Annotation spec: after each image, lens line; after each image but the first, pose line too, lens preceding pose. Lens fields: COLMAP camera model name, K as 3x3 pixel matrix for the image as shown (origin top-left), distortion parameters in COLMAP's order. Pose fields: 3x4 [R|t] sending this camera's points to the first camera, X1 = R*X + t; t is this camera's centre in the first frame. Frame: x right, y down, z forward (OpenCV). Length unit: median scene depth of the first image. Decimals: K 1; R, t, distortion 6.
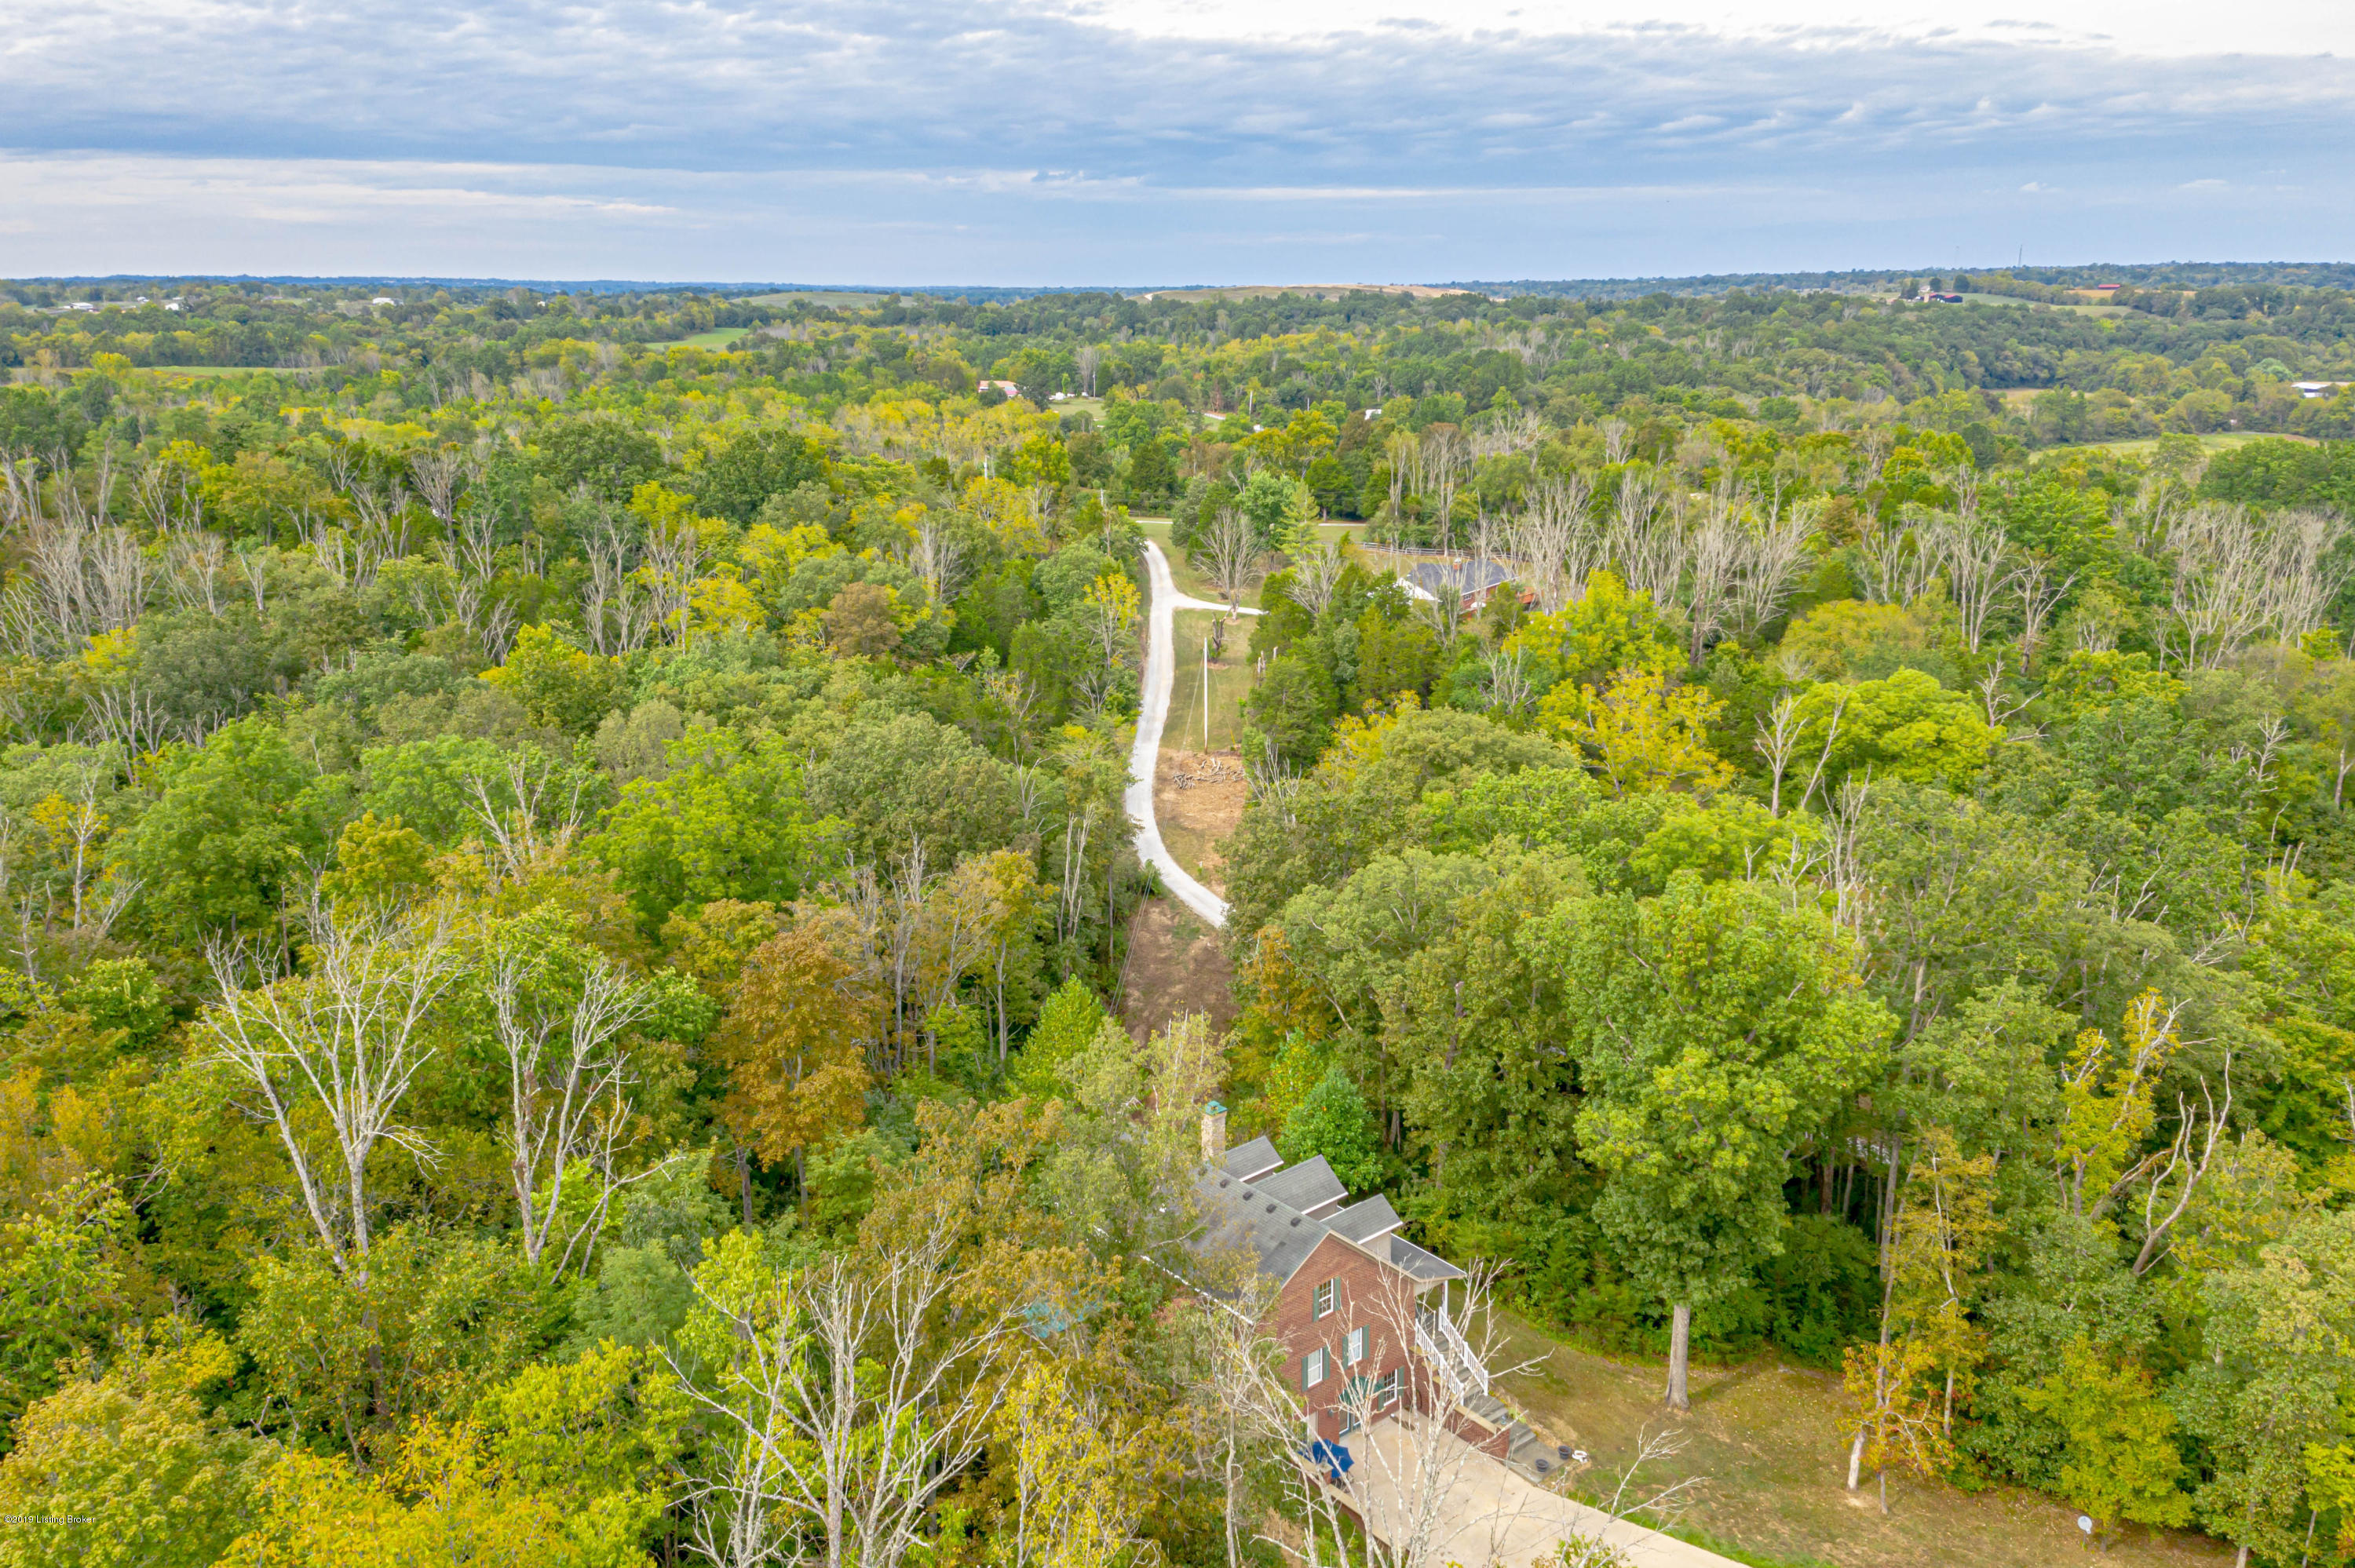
lens RADIAL K [[1808.8, 0, 1177.5], [0, 1808.8, 784.0], [0, 0, 1]] dist [0.222761, -0.312692]
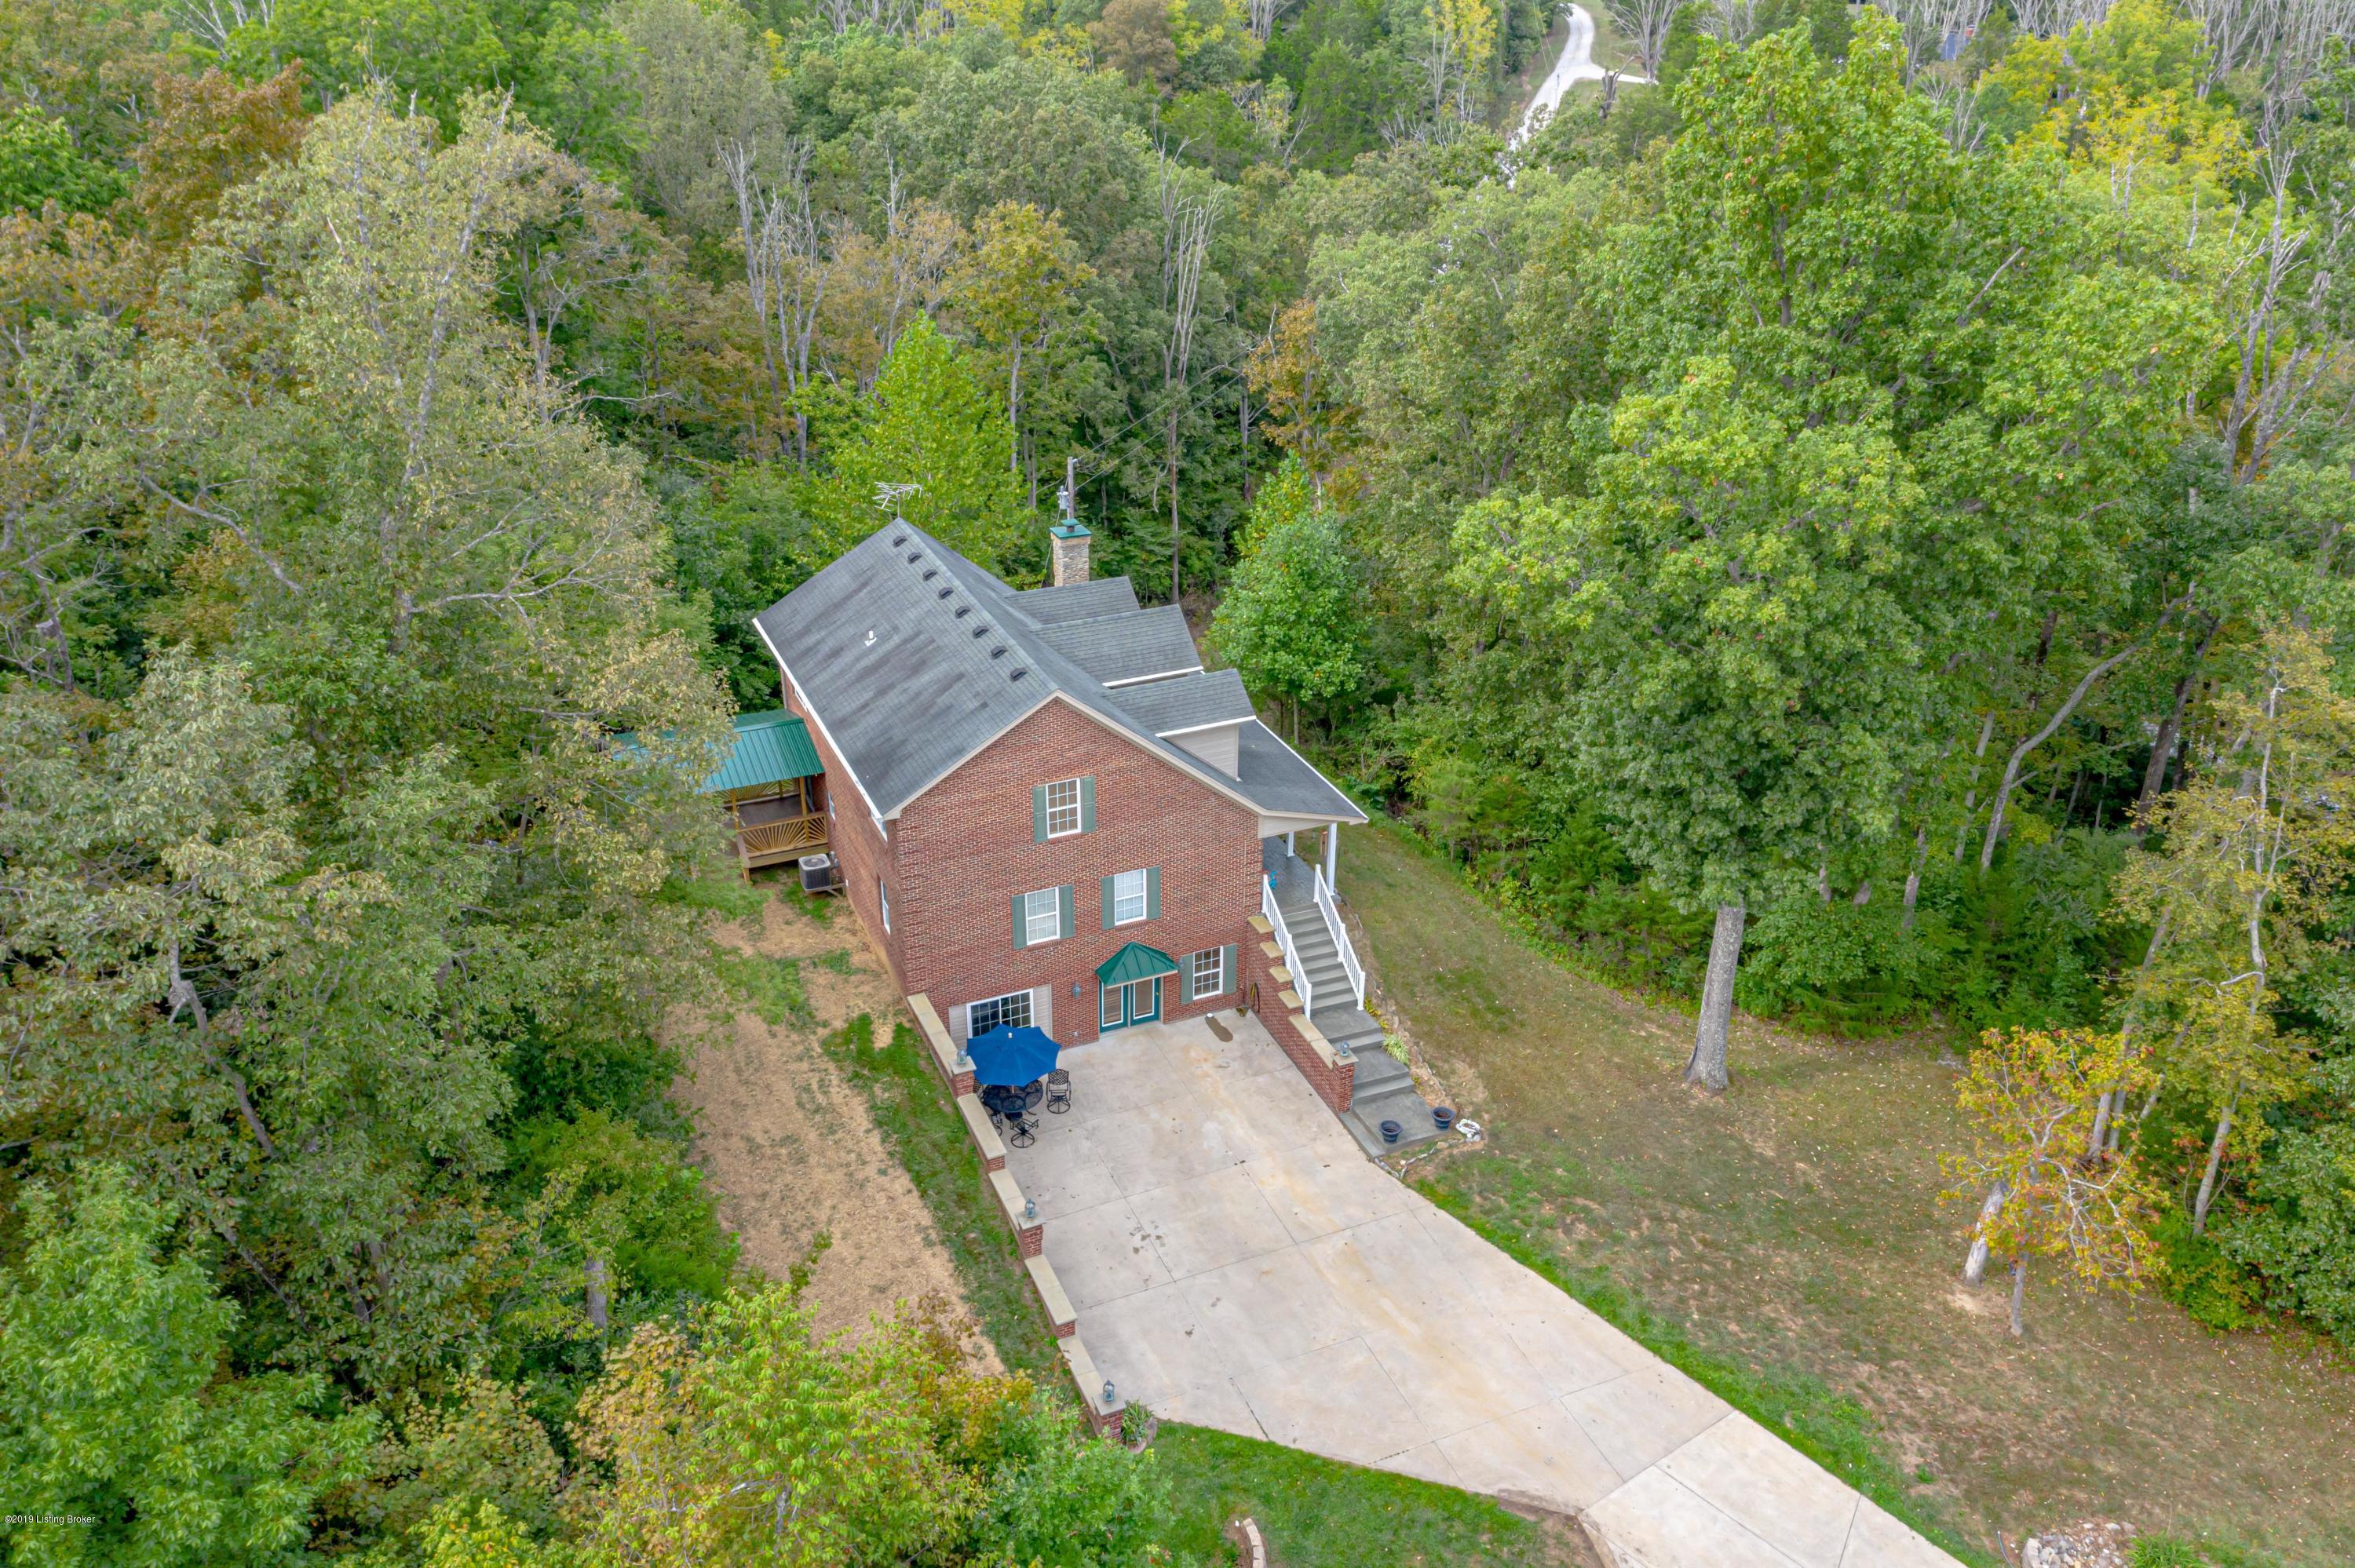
lens RADIAL K [[1808.8, 0, 1177.5], [0, 1808.8, 784.0], [0, 0, 1]] dist [0.222761, -0.312692]
pose [[0.960649, 0.140741, -0.239469, 0.250841], [-0.087835, 0.971810, 0.218795, 0.141391], [0.263511, -0.189151, 0.945930, 0.461096]]
